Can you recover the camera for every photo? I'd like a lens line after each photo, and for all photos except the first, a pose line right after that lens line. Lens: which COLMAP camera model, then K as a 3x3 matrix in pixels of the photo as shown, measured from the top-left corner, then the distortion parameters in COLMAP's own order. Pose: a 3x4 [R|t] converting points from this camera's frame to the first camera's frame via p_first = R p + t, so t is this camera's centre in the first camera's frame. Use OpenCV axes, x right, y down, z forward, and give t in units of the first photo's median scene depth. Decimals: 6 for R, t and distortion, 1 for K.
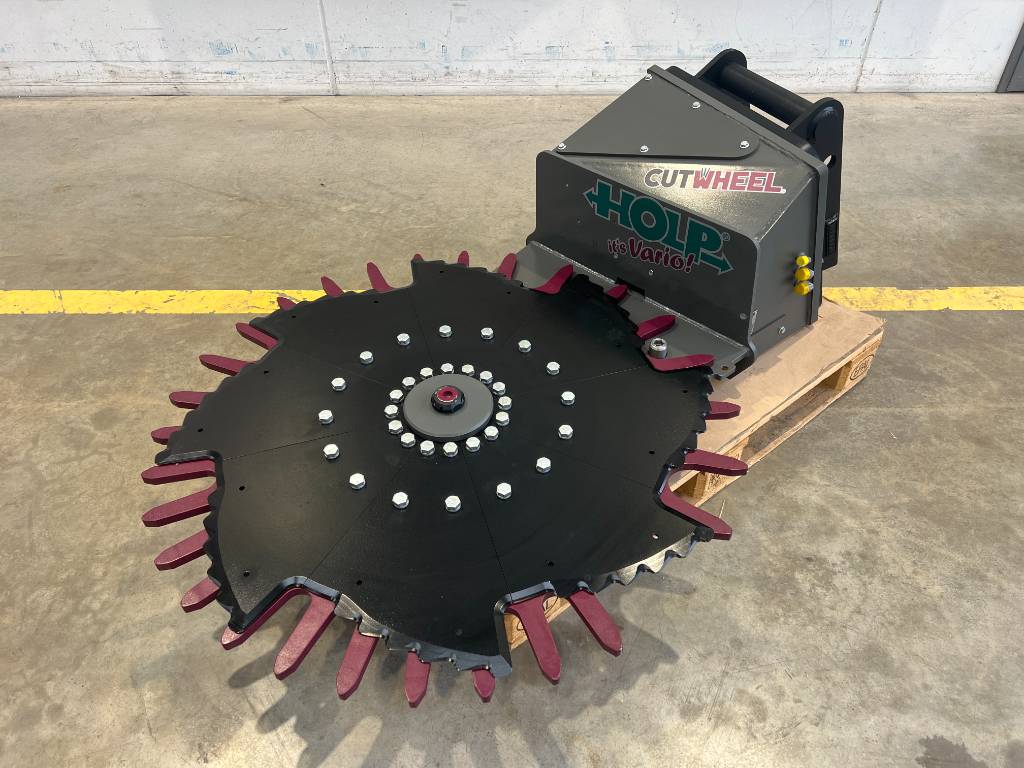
lens RADIAL K [[764.9, 0, 507.3], [0, 764.9, 381.1], [0, 0, 1]] dist [0.059836, -0.065783]
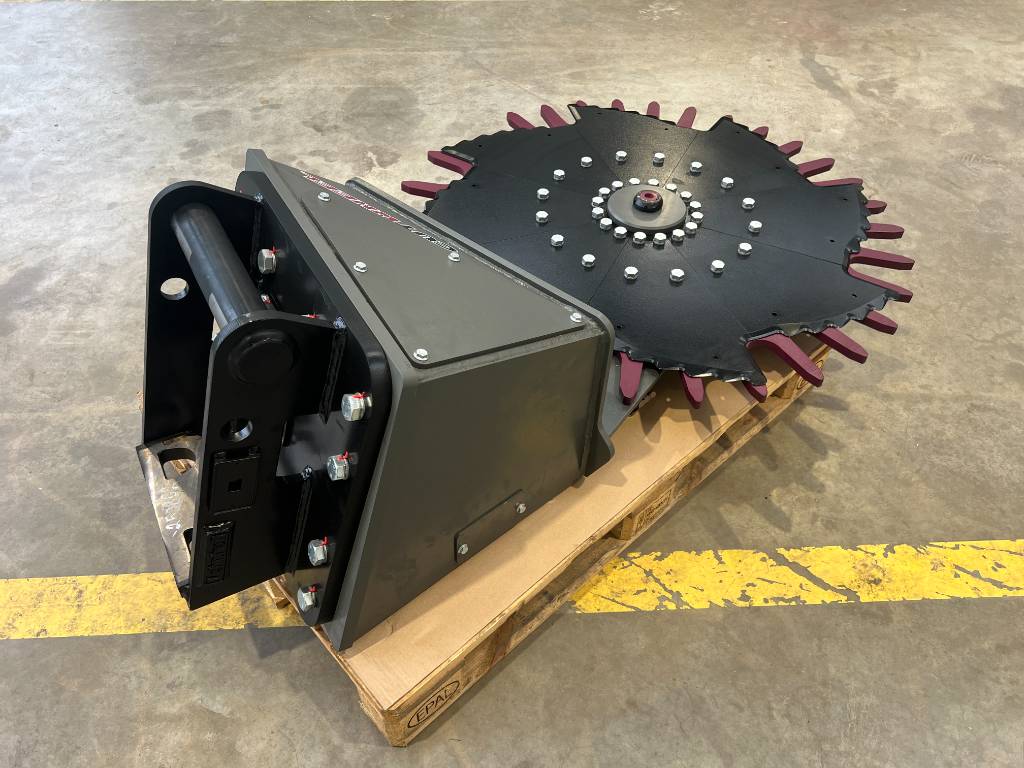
lens RADIAL K [[773.3, 0, 517.5], [0, 773.3, 385.2], [0, 0, 1]] dist [0.053485, -0.057265]
pose [[-0.998137, 0.037806, -0.047893, 0.156632], [-0.047101, 0.021568, 0.998657, -0.966656], [0.038788, 0.999052, -0.019747, 1.113982]]
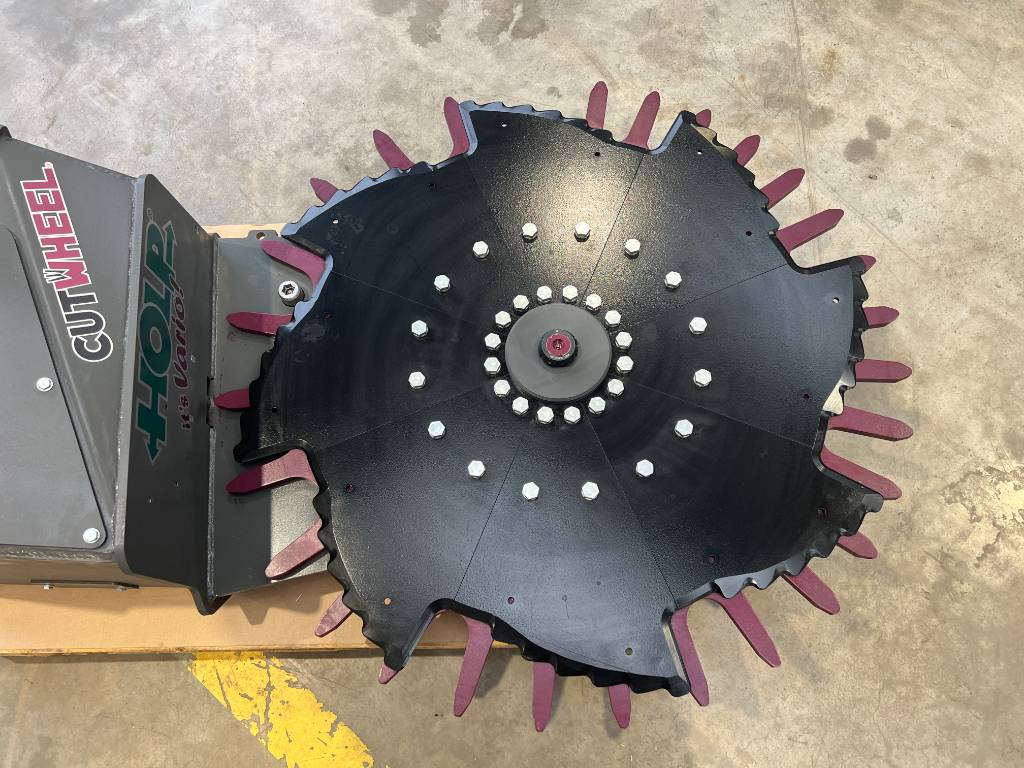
lens RADIAL K [[771.5, 0, 516.6], [0, 771.5, 390.5], [0, 0, 1]] dist [0.055902, -0.063090]
pose [[-0.776224, -0.575690, 0.257017, -0.248911], [0.465780, -0.248916, 0.849170, -0.628618], [-0.424883, 0.778859, 0.461360, 0.574800]]
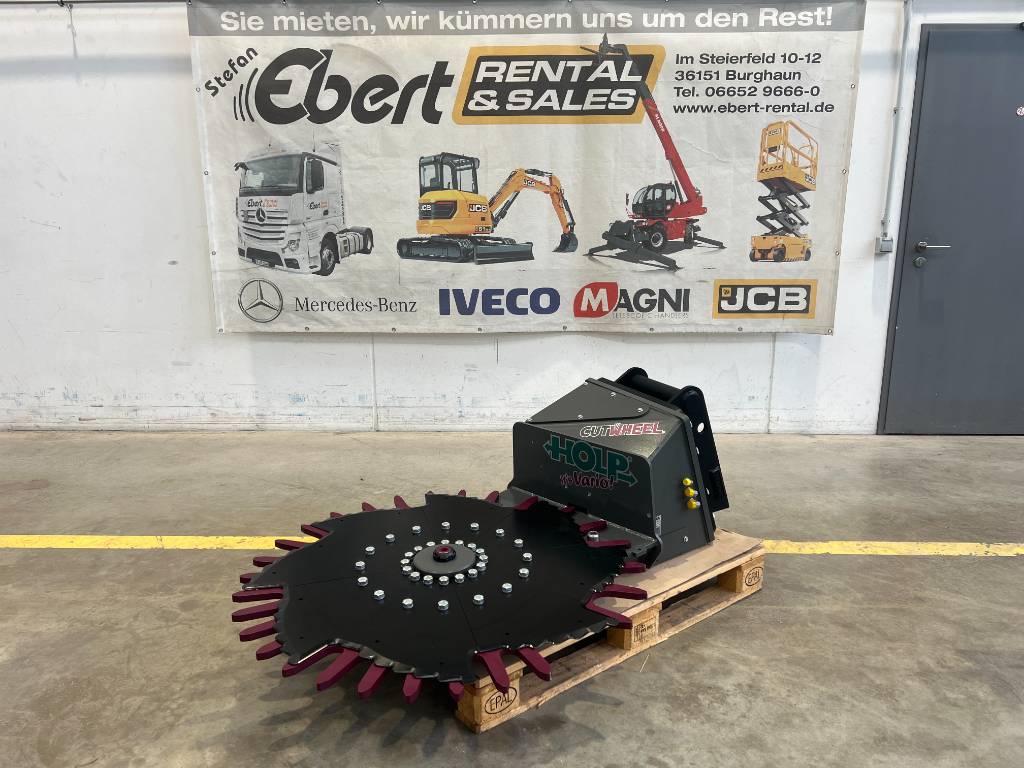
lens RADIAL K [[762.8, 0, 506.2], [0, 762.8, 385.6], [0, 0, 1]] dist [0.061301, -0.068315]
pose [[0.999720, 0.009078, -0.021868, 0.060260], [-0.018512, 0.875503, -0.482858, 0.386293], [0.014762, 0.483127, 0.875426, -0.378297]]
